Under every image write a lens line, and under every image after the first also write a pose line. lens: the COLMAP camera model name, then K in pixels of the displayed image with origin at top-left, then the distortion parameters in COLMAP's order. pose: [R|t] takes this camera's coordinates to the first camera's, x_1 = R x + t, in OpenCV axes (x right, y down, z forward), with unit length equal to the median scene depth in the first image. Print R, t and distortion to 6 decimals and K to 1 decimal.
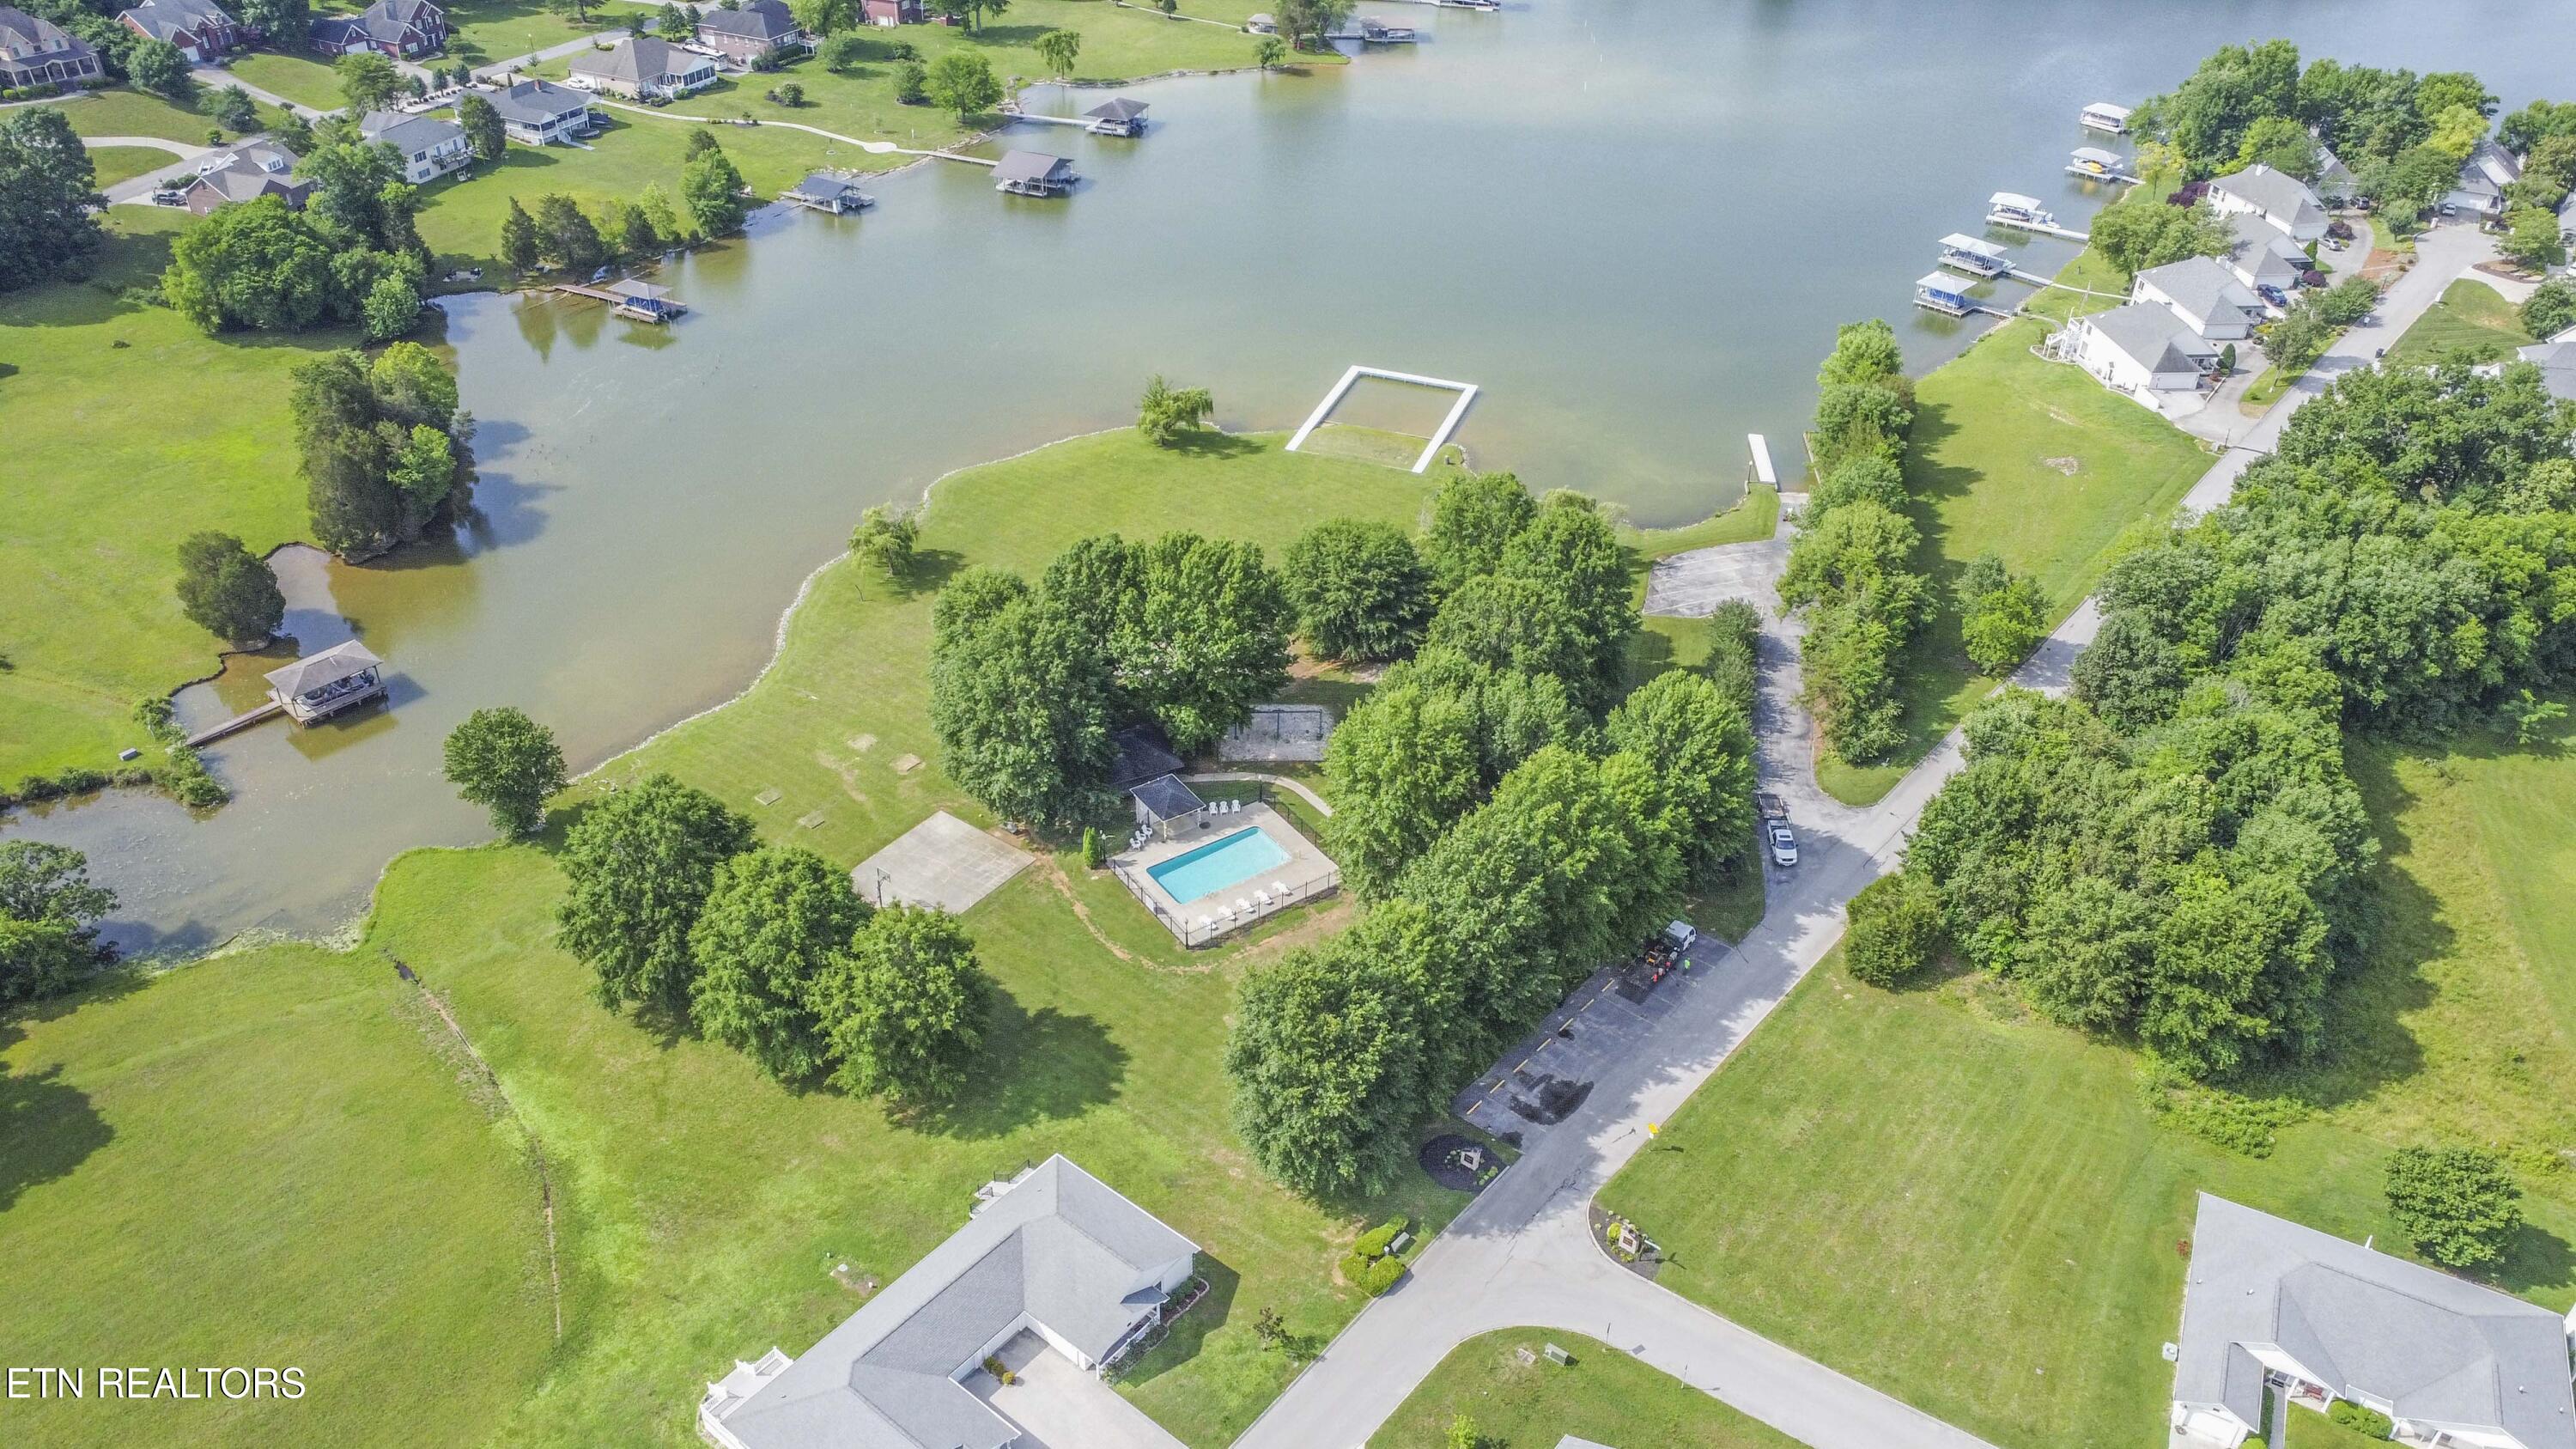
lens RADIAL K [[1741.7, 0, 1224.5], [0, 1741.7, 813.7], [0, 0, 1]] dist [-0.179150, 0.259684]
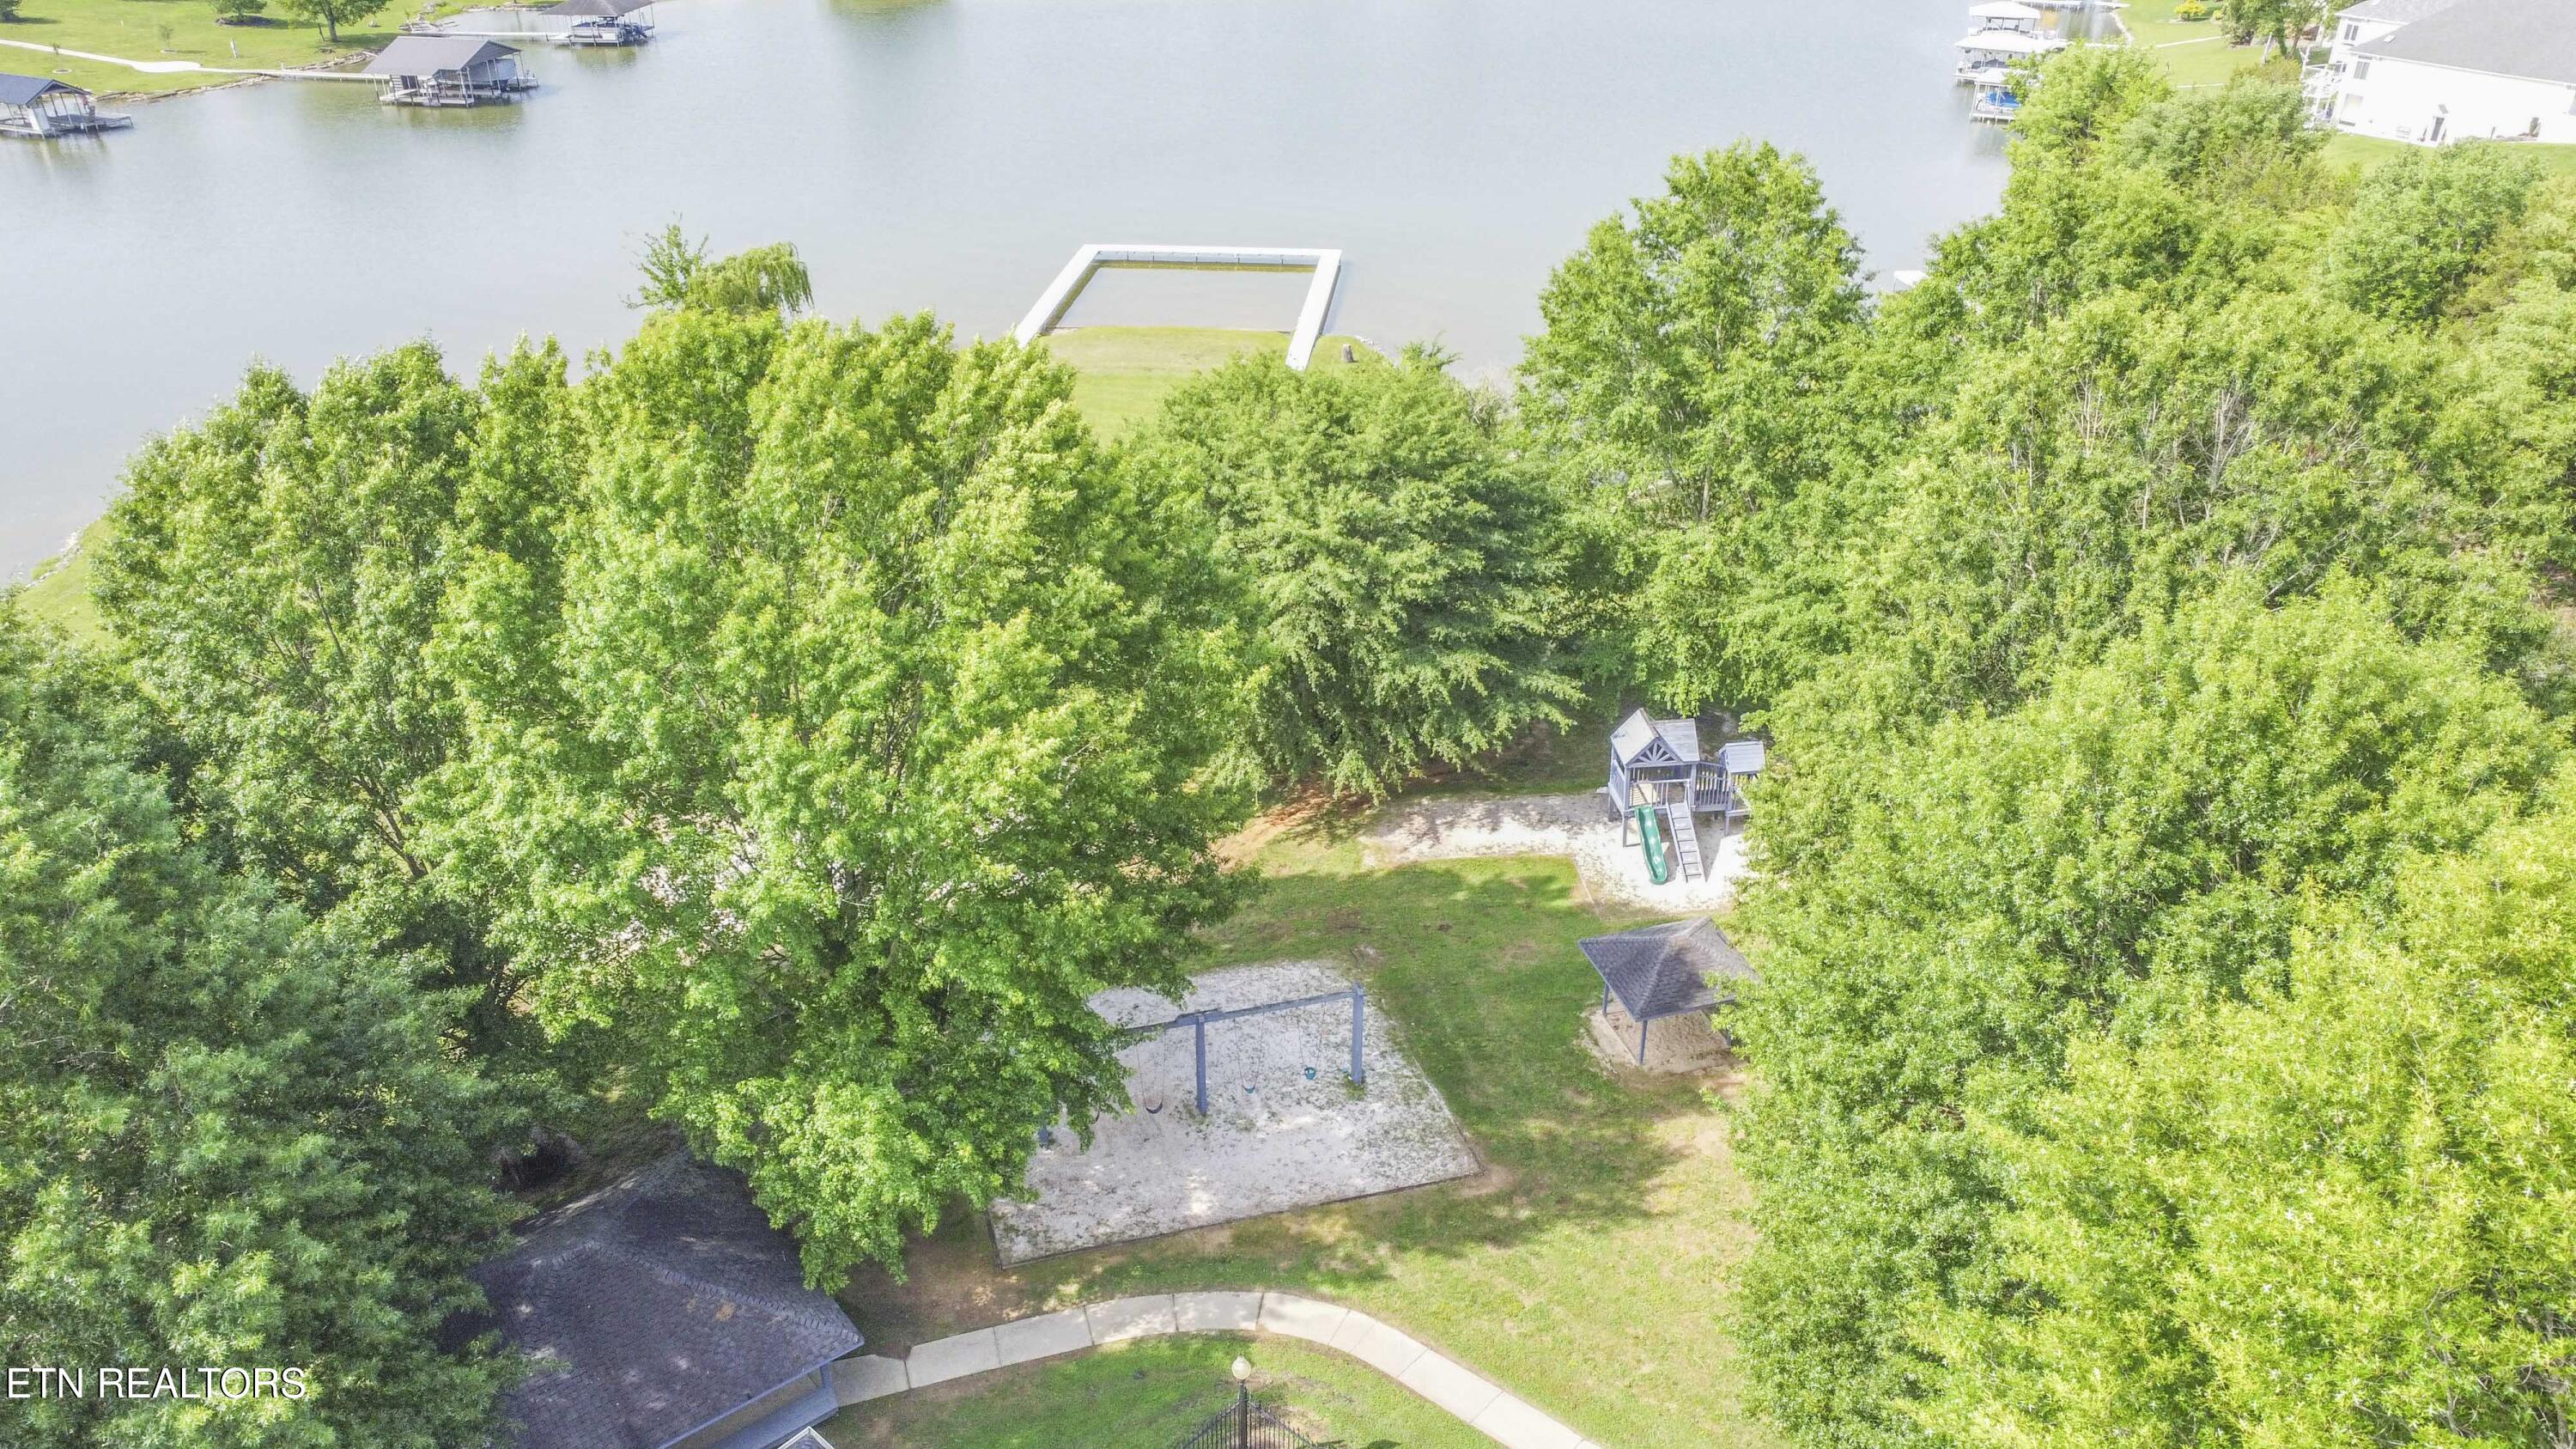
lens RADIAL K [[1836.1, 0, 1288.0], [0, 1836.1, 724.5], [0, 0, 1]] dist [-0.061437, -0.000013]
pose [[0.963274, -0.123075, 0.238652, -0.016948], [0.159027, 0.977622, -0.137716, -0.066046], [-0.216362, 0.170611, 0.961290, 0.783015]]
